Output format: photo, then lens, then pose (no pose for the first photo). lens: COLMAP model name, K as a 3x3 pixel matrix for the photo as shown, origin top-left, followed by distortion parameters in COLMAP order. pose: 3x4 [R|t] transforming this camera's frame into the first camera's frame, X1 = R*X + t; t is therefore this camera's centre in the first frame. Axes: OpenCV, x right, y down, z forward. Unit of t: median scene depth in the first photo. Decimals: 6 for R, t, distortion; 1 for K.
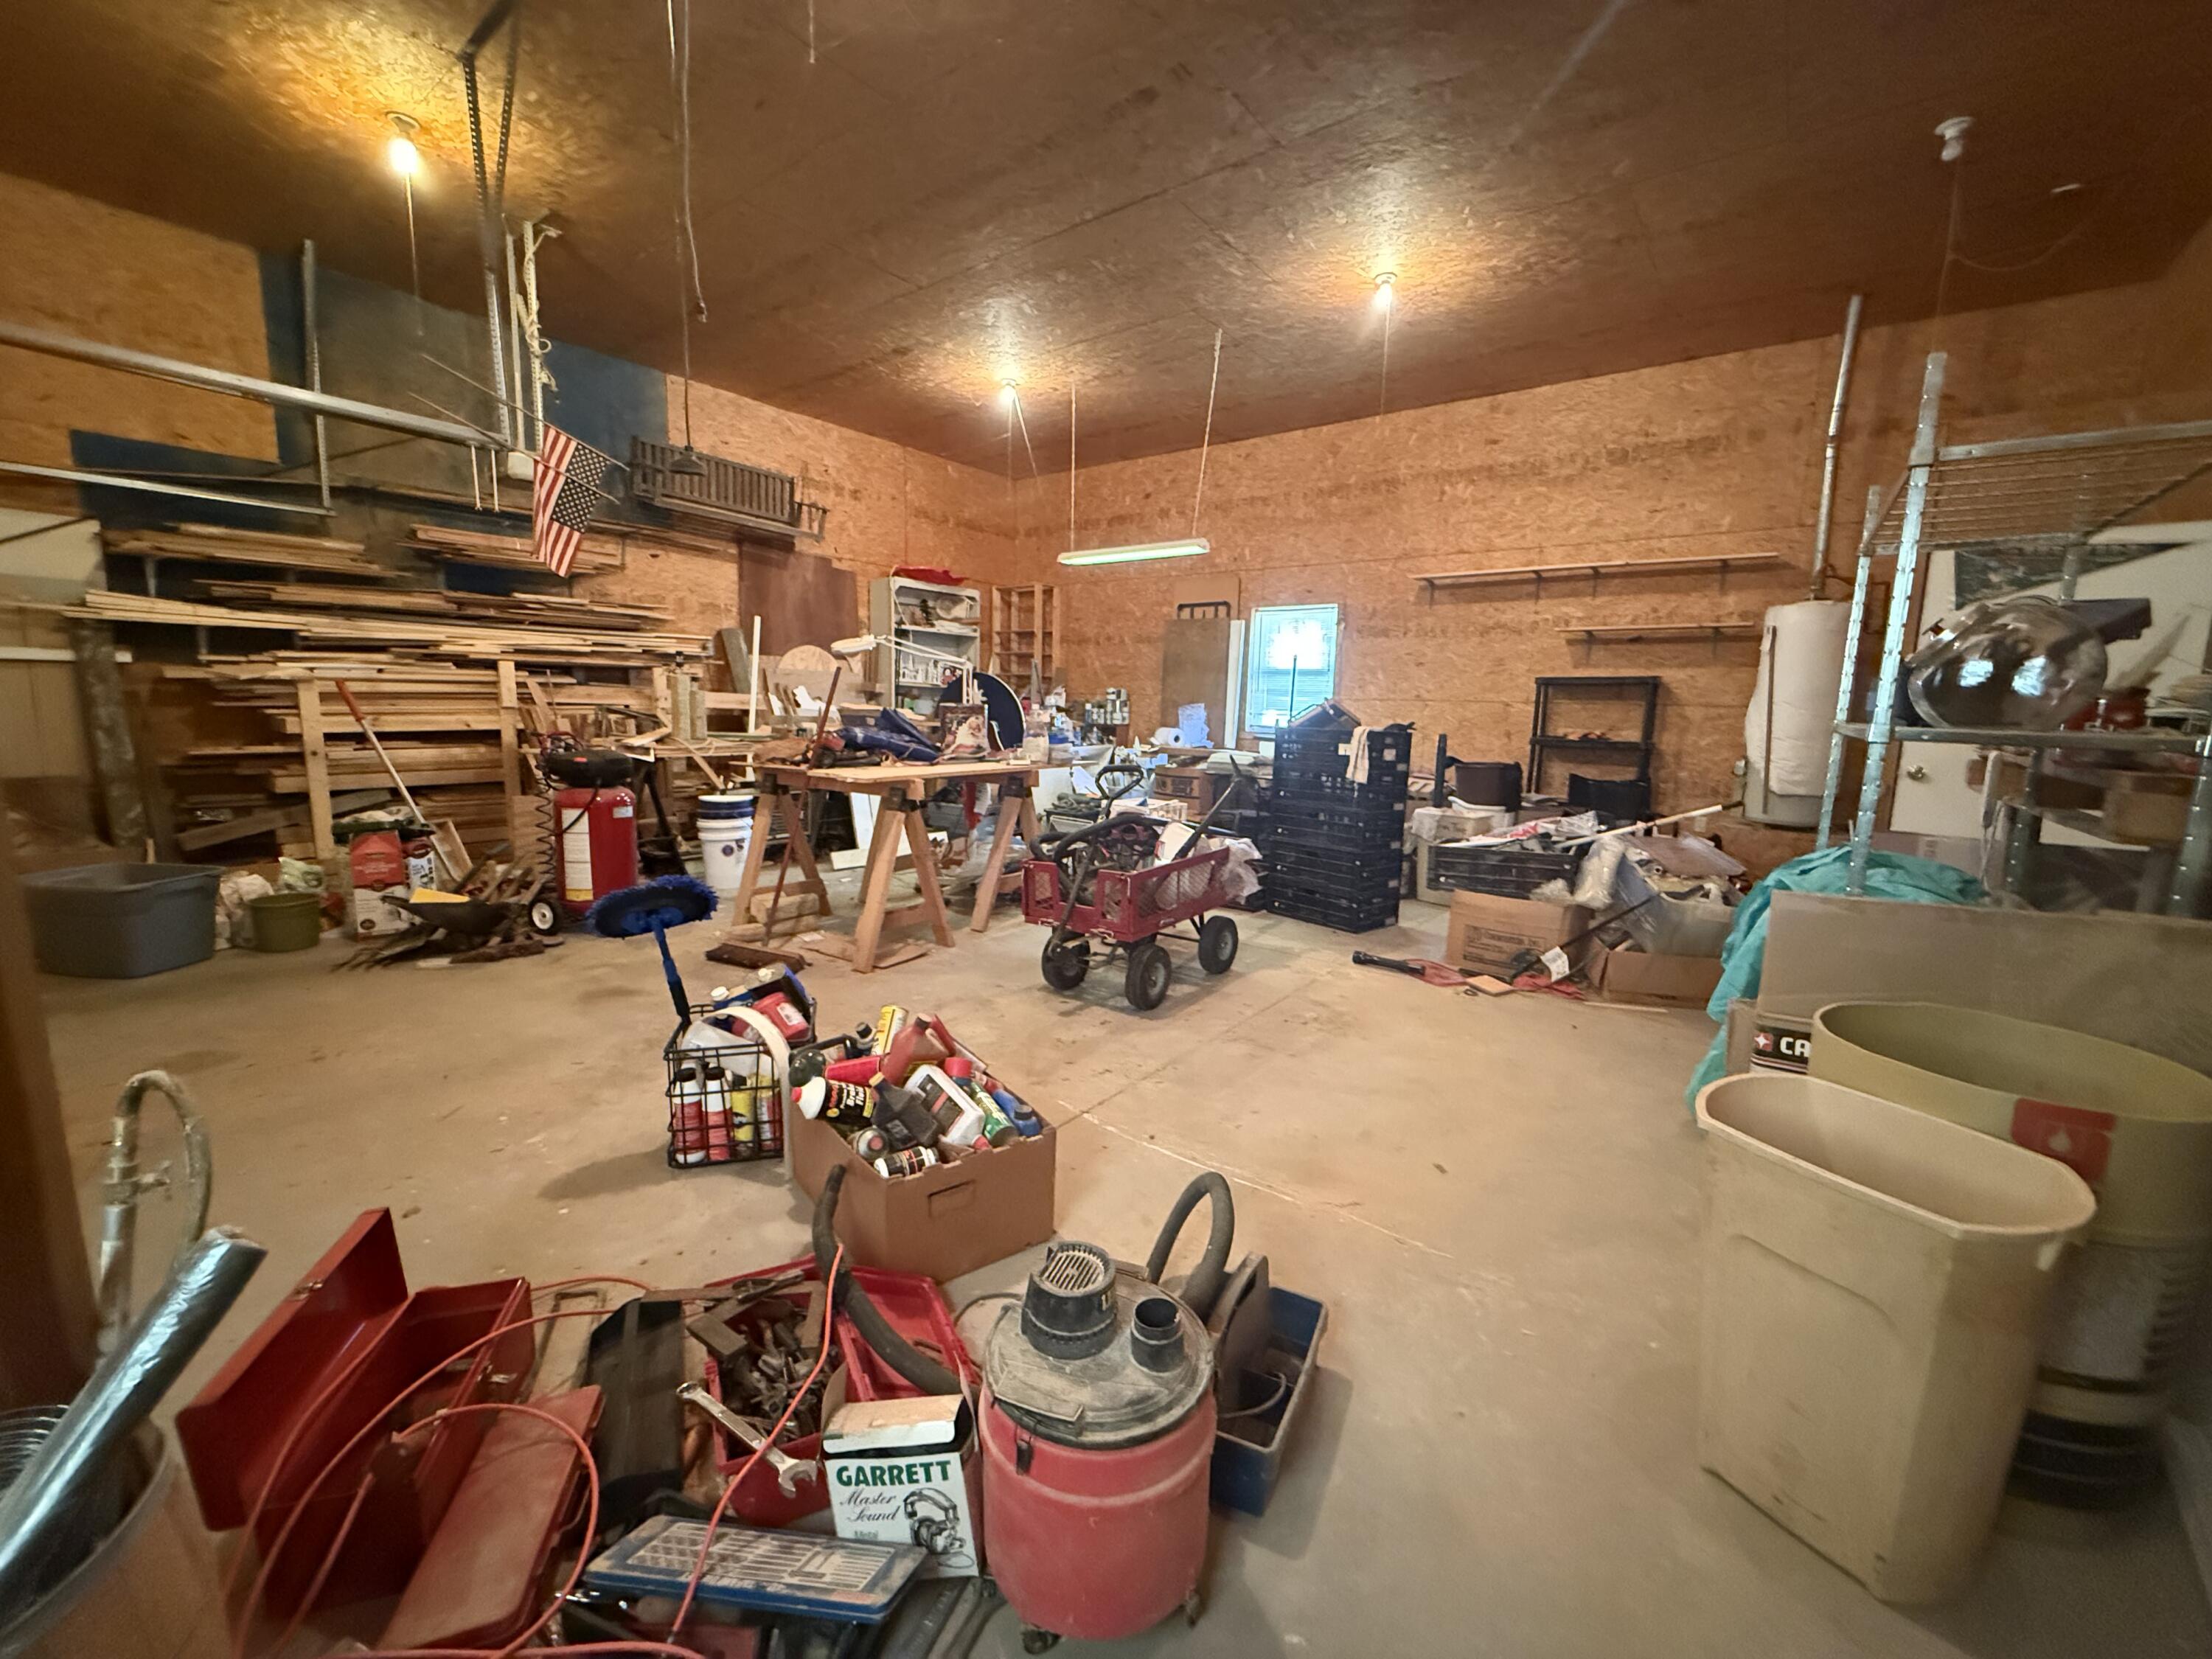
lens RADIAL K [[879.1, 0, 1107.1], [0, 879.1, 830.9], [0, 0, 1]] dist [0.000135, 0.000493]
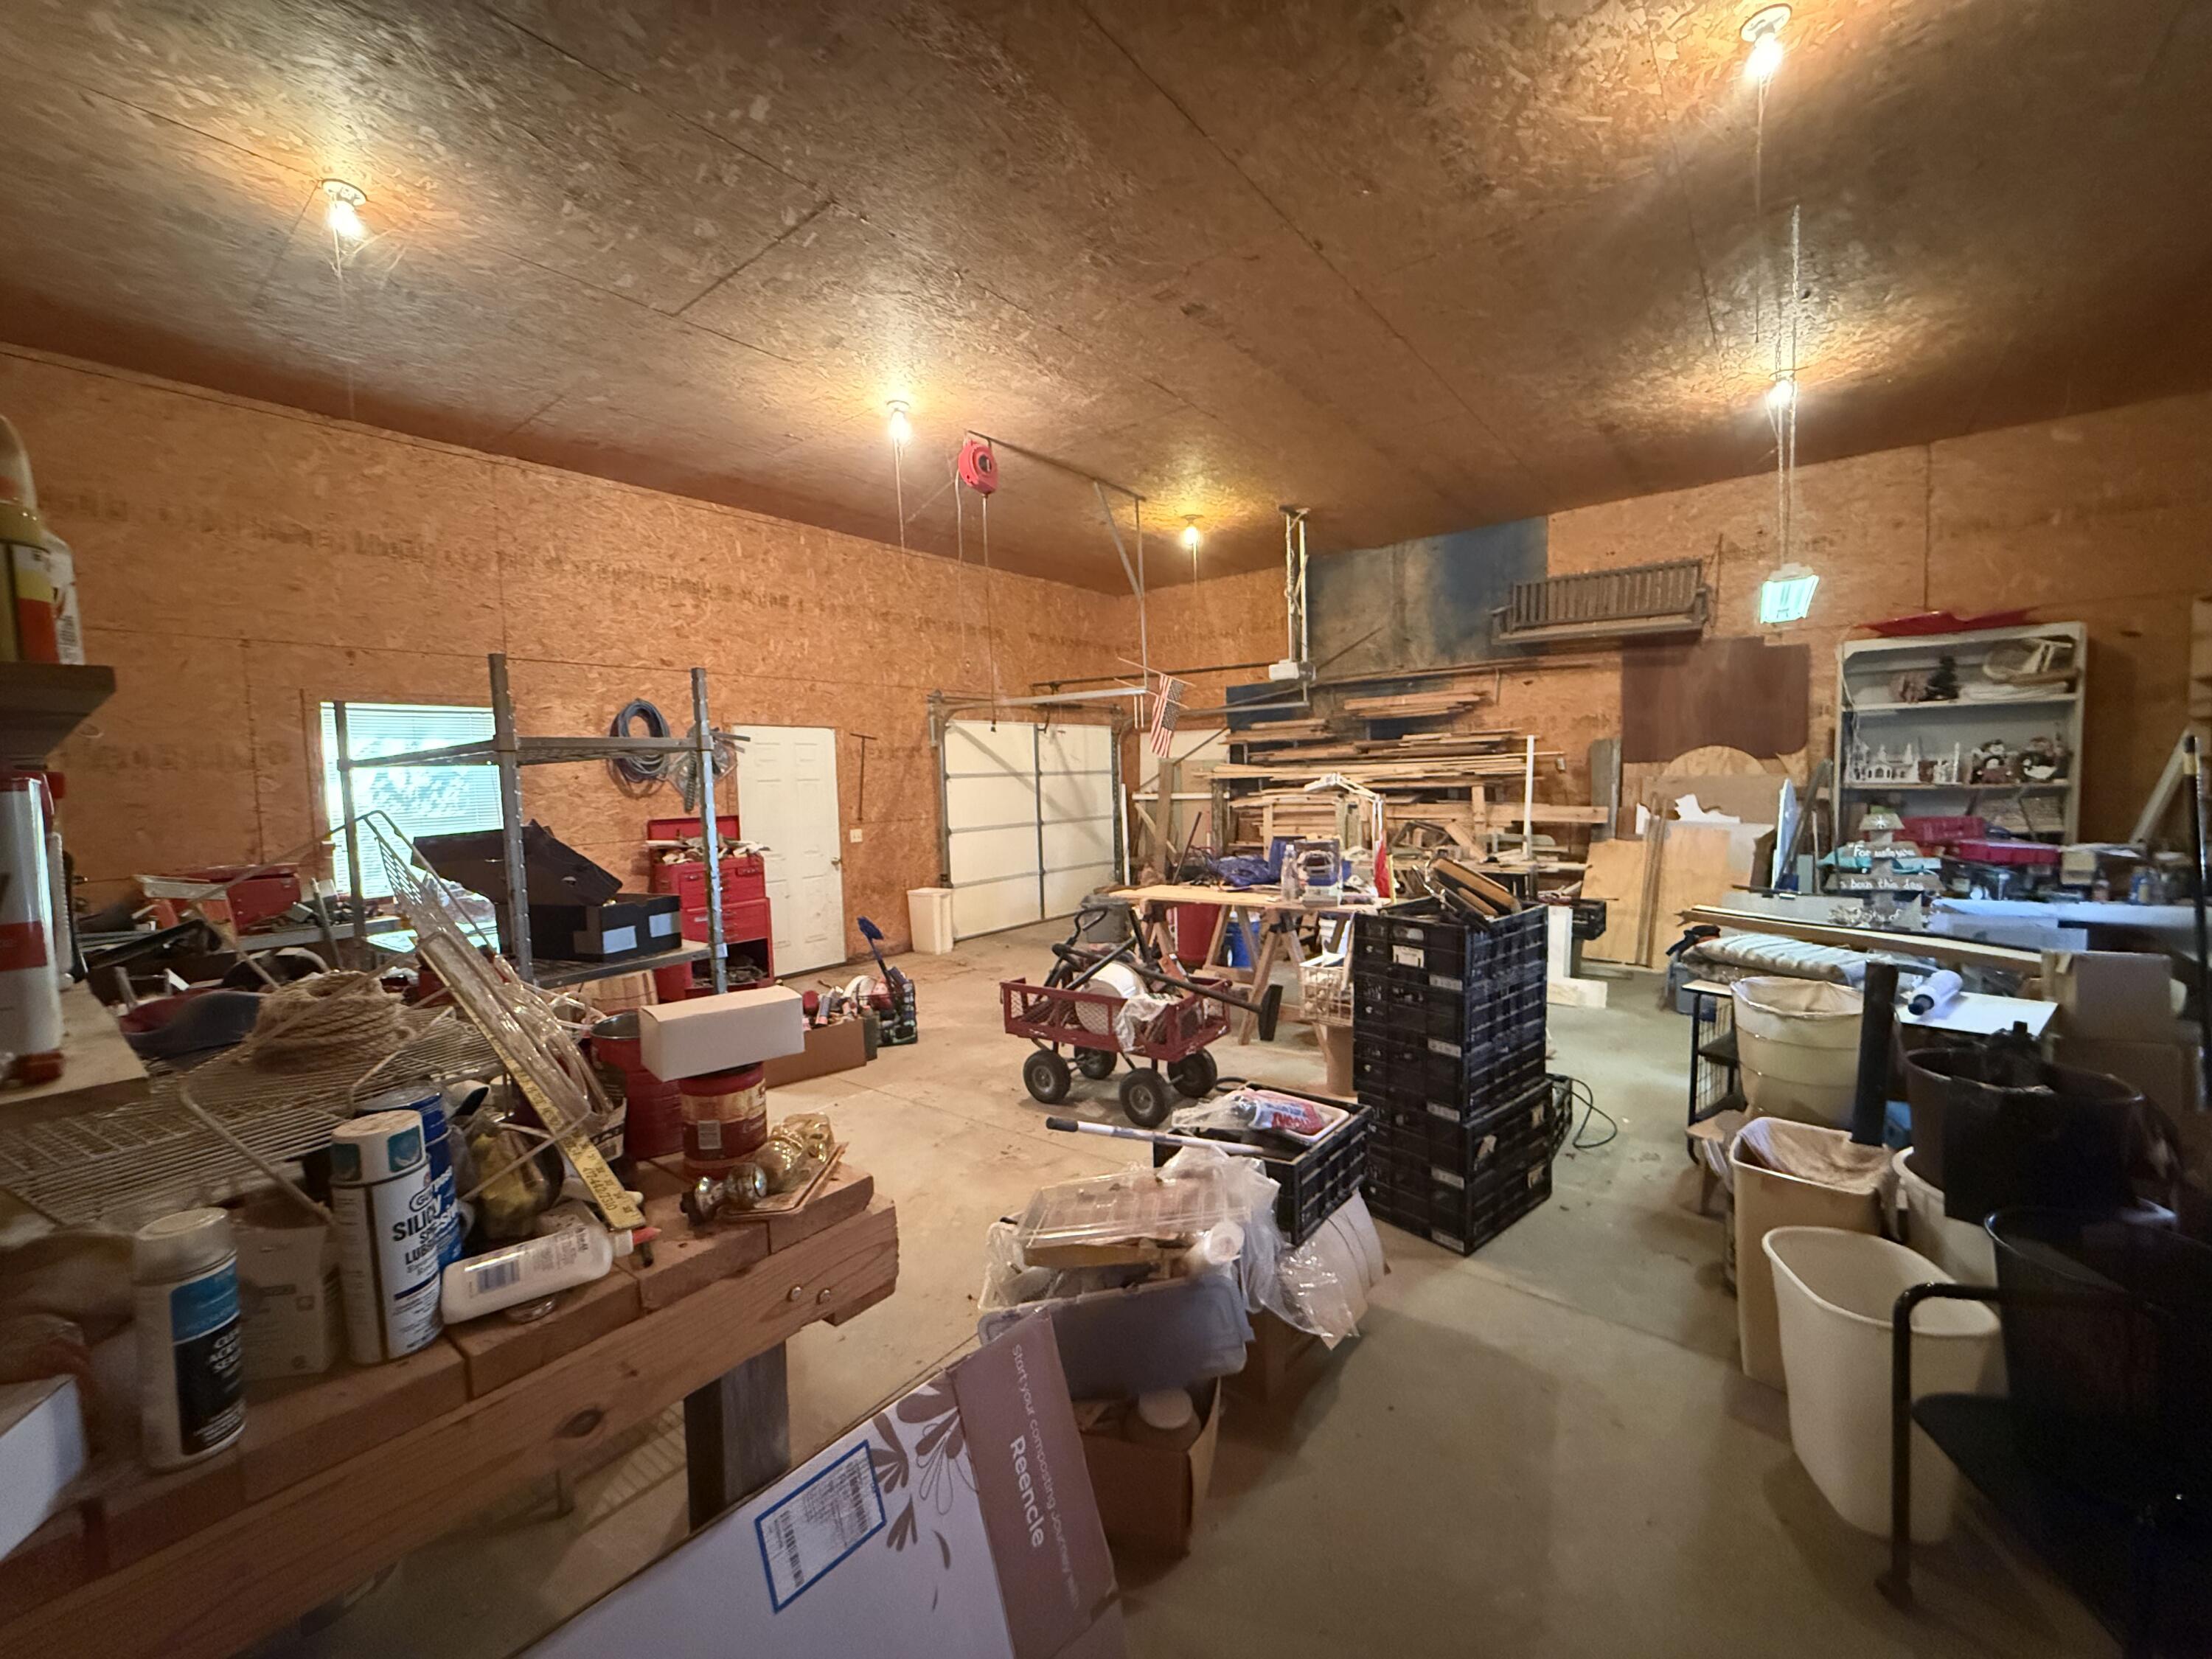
lens RADIAL K [[879.1, 0, 1104.4], [0, 879.1, 831.0], [0, 0, 1]] dist [0.000135, 0.000493]
pose [[-0.013929, 0.039685, -0.999115, 0.700127], [-0.116272, 0.992369, 0.041038, -0.130419], [0.993120, 0.116741, -0.009208, 0.585282]]
